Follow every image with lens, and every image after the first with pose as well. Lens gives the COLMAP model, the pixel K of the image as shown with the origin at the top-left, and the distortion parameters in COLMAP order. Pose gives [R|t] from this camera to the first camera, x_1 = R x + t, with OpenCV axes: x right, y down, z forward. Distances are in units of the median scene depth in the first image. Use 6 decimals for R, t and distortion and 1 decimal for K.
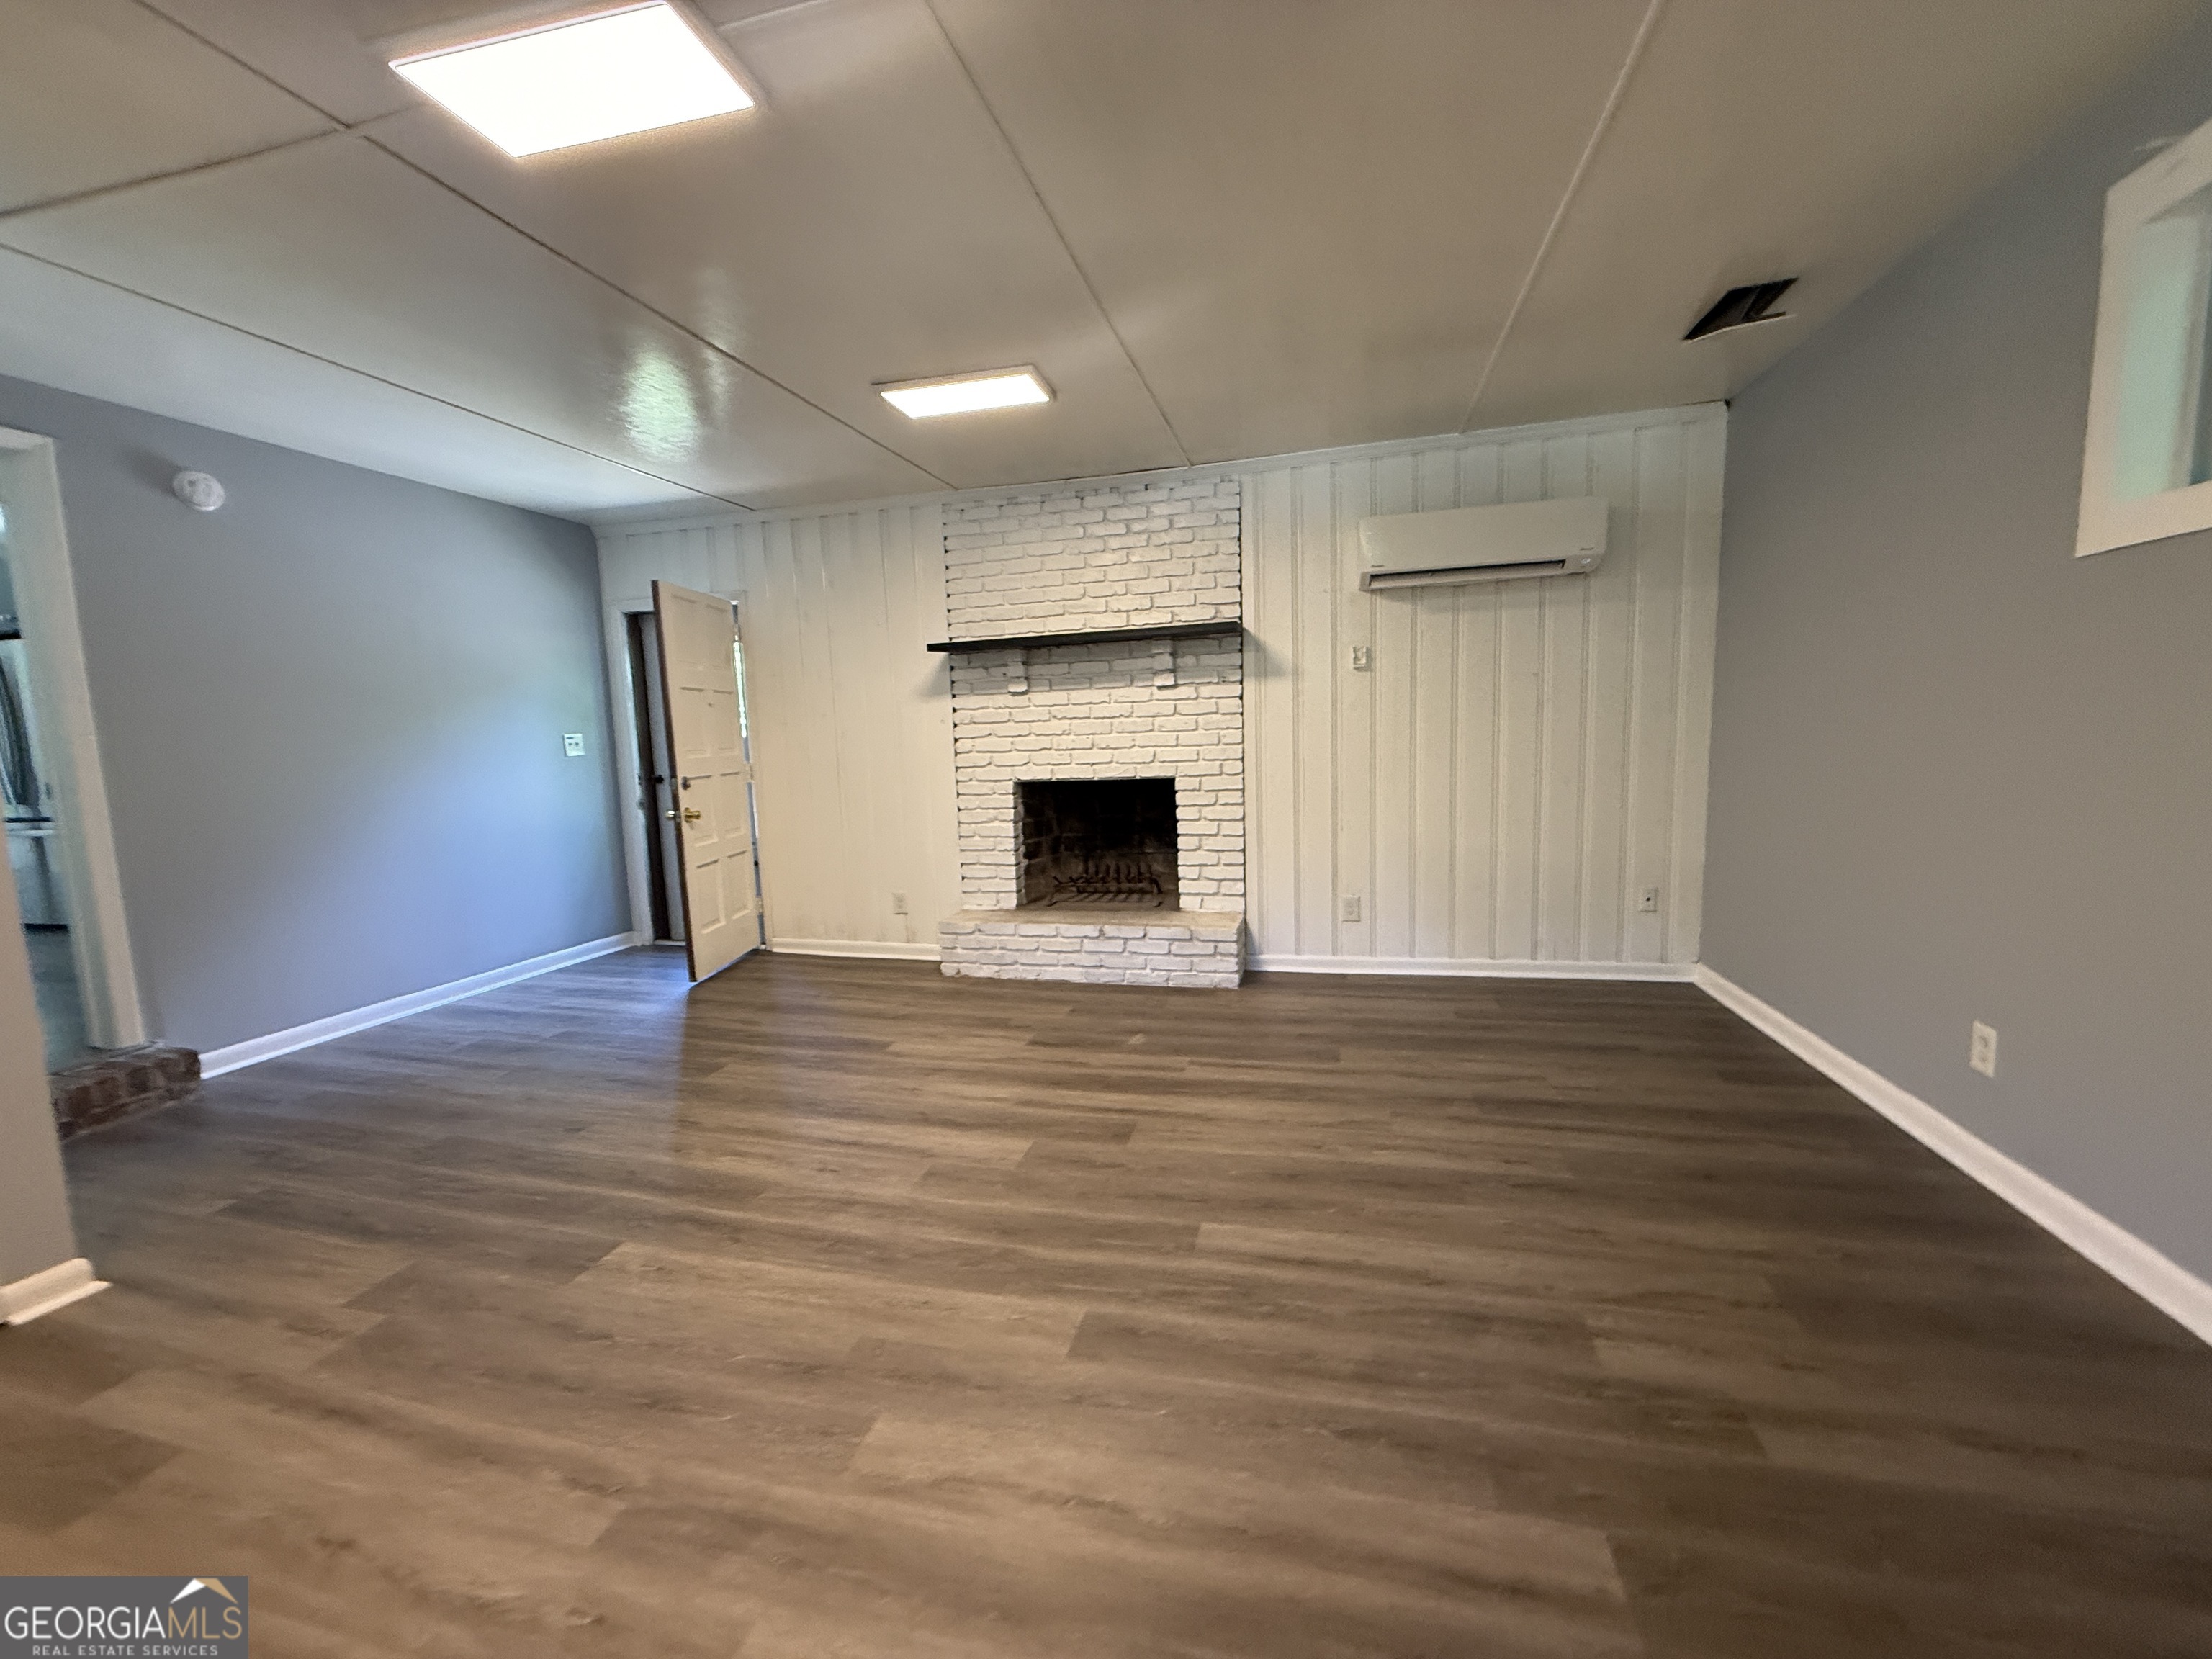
lens RADIAL K [[884.3, 0, 1100.8], [0, 884.3, 828.7], [0, 0, 1]] dist [-0.001346, -0.000018]
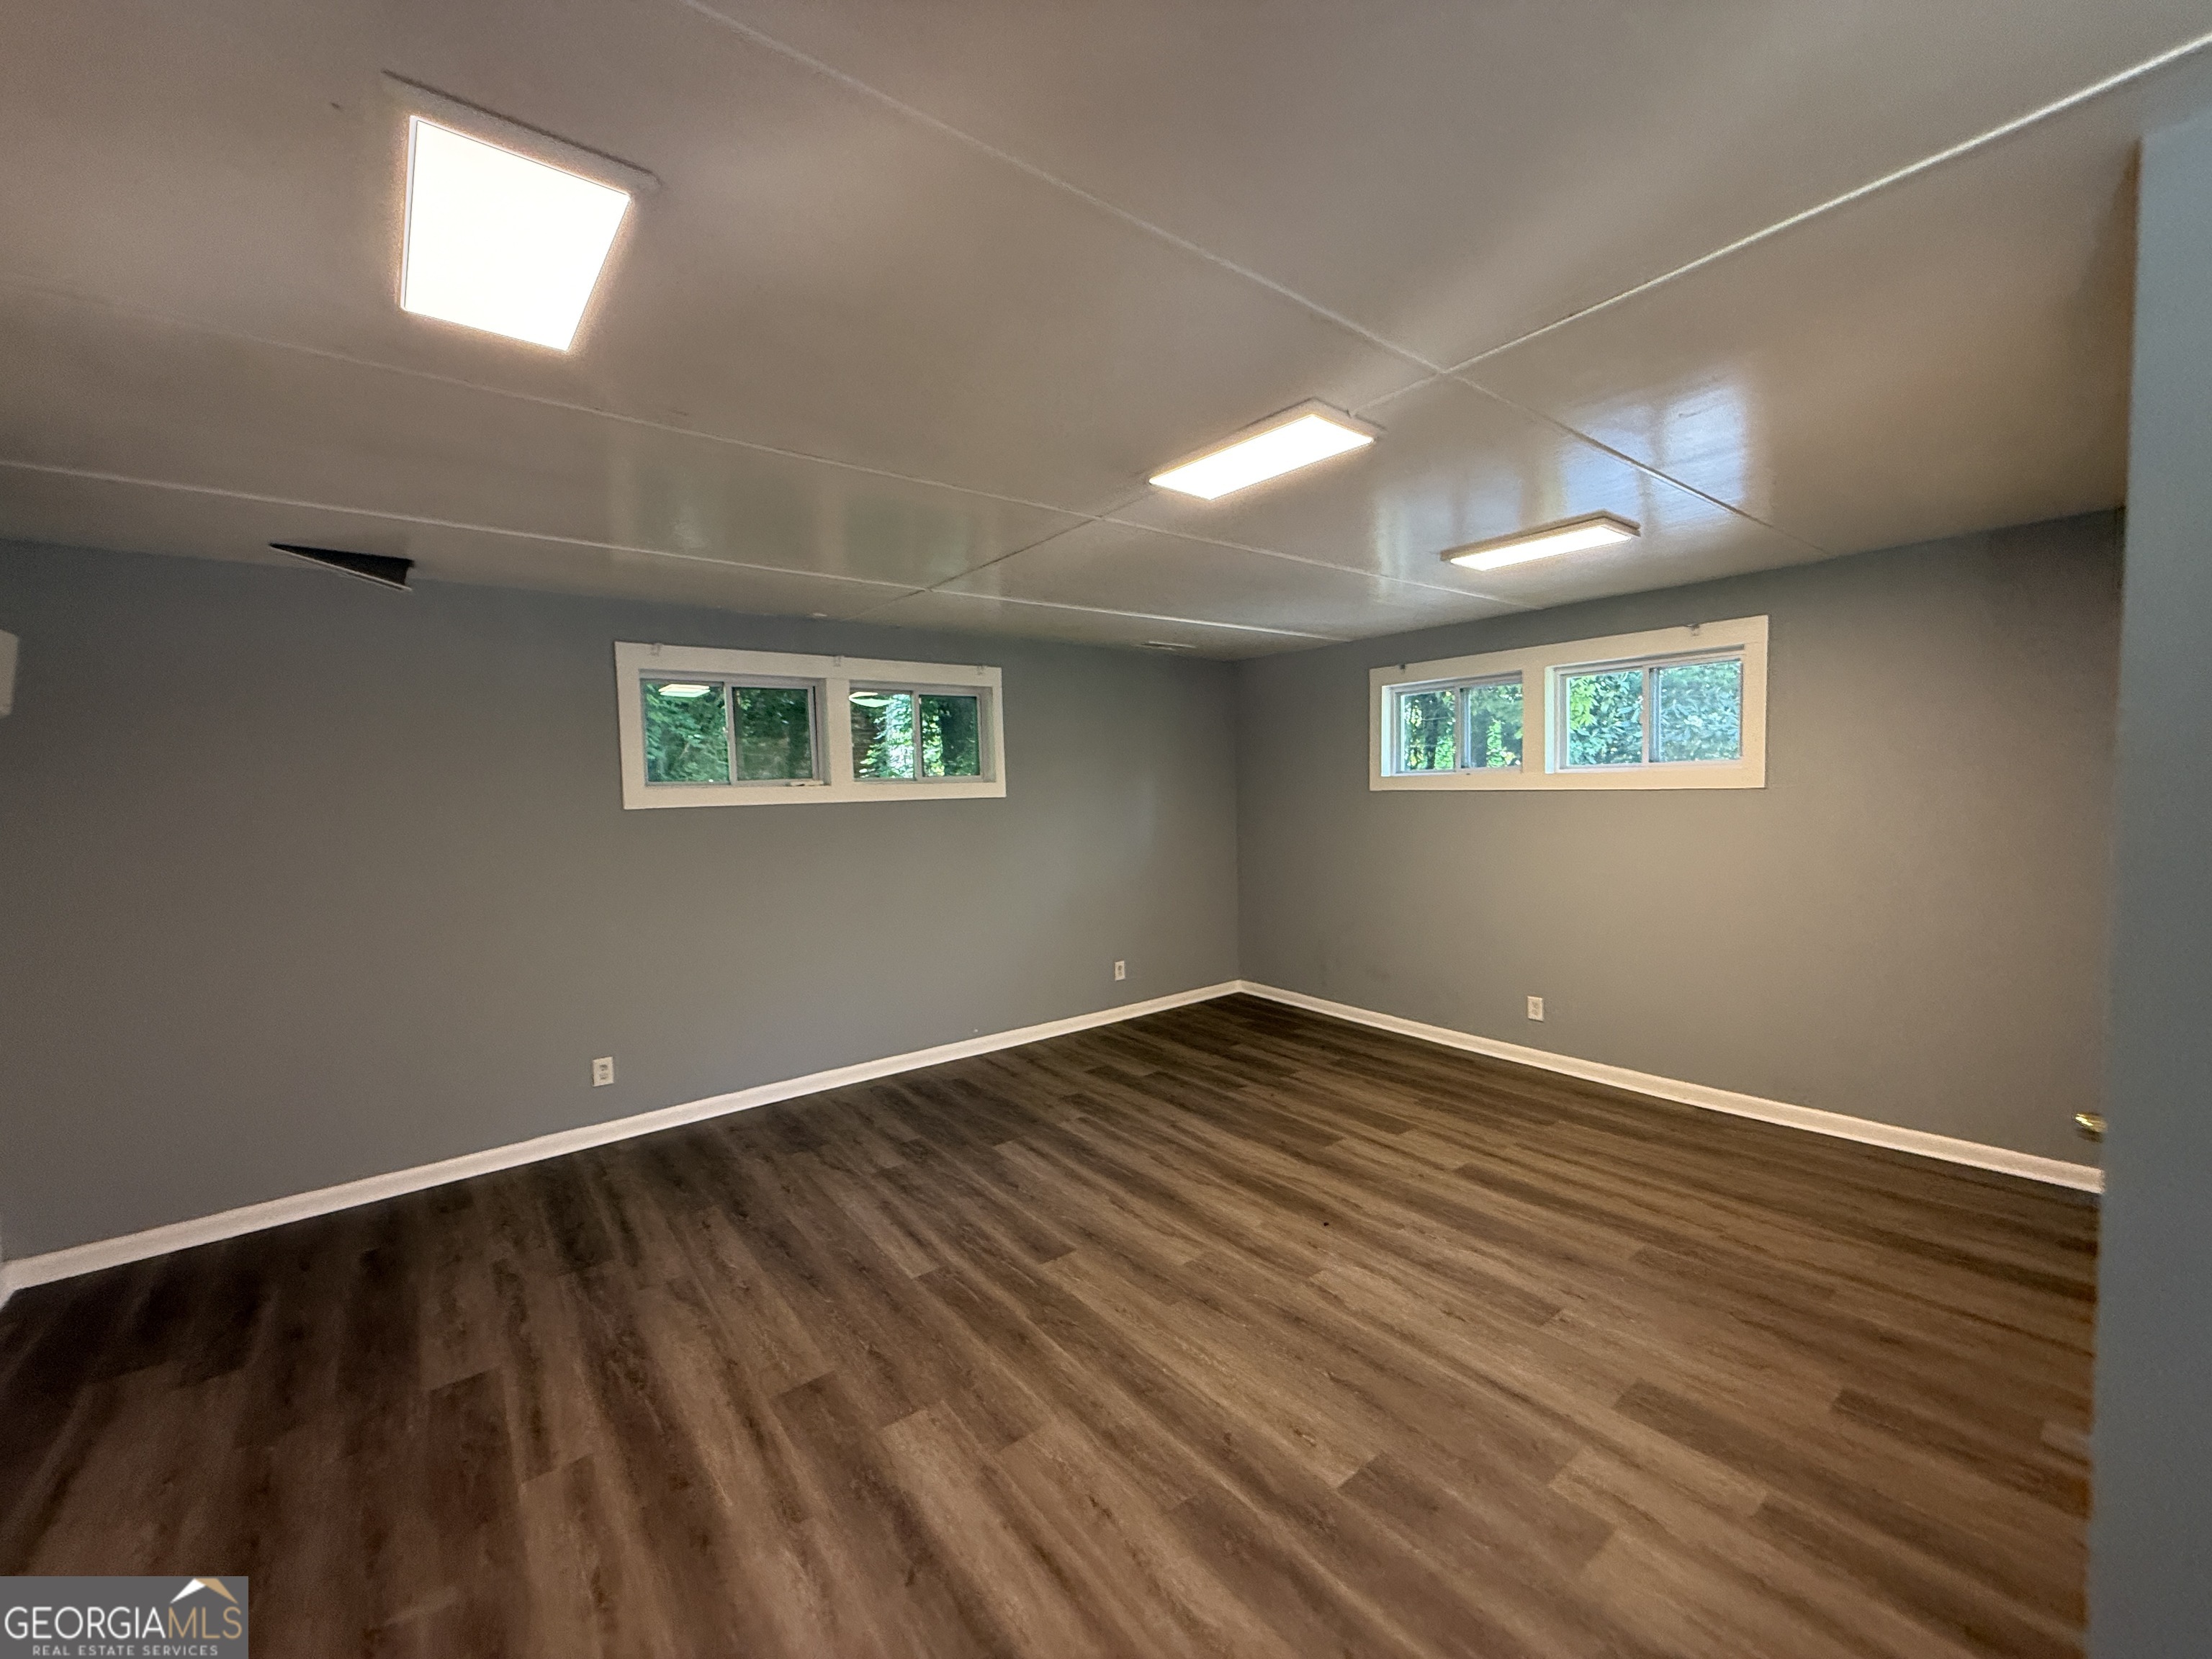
lens RADIAL K [[882.7, 0, 1106.0], [0, 882.7, 829.5], [0, 0, 1]] dist [-0.002333, -0.000182]
pose [[-0.794719, 0.025526, 0.606441, -0.615281], [0.122651, 0.985258, 0.119259, -0.219078], [-0.594457, 0.169158, -0.786134, 1.165001]]
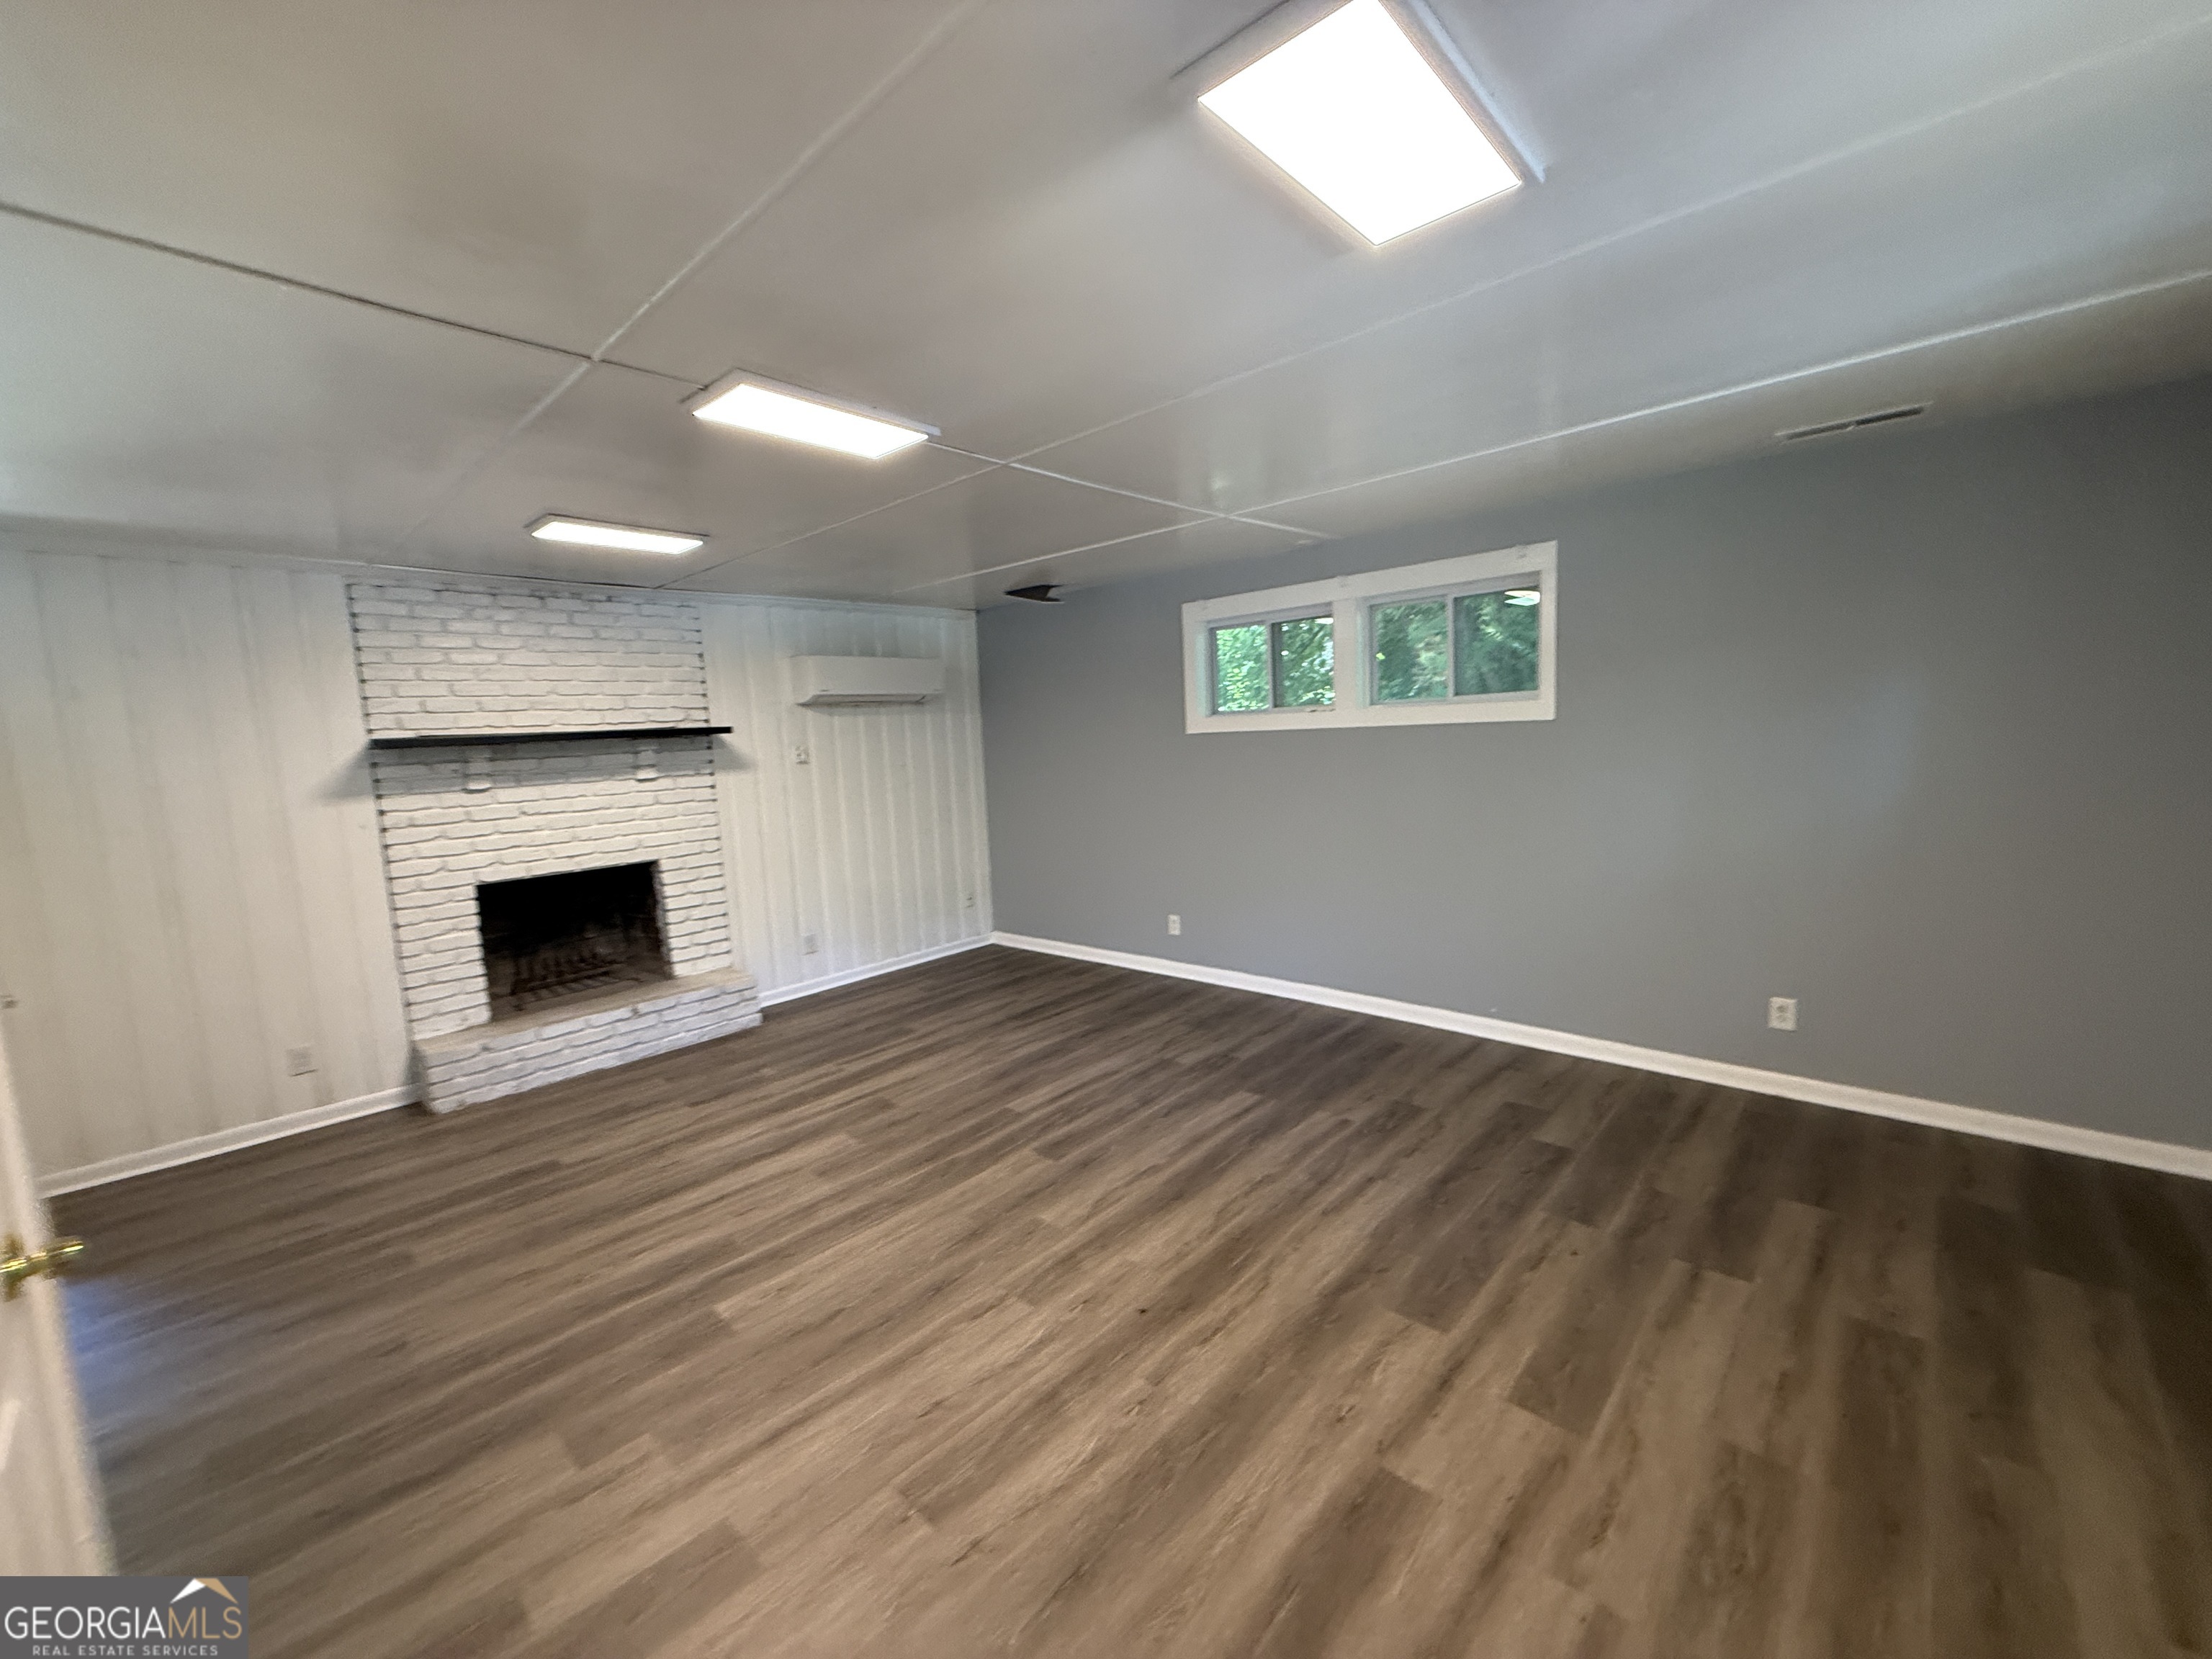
lens RADIAL K [[884.3, 0, 1100.8], [0, 884.3, 828.7], [0, 0, 1]] dist [-0.001346, -0.000018]
pose [[0.477532, -0.083685, 0.874620, -0.839099], [0.129214, 0.991319, 0.024301, -0.070877], [-0.869061, 0.101409, 0.484200, -0.032013]]
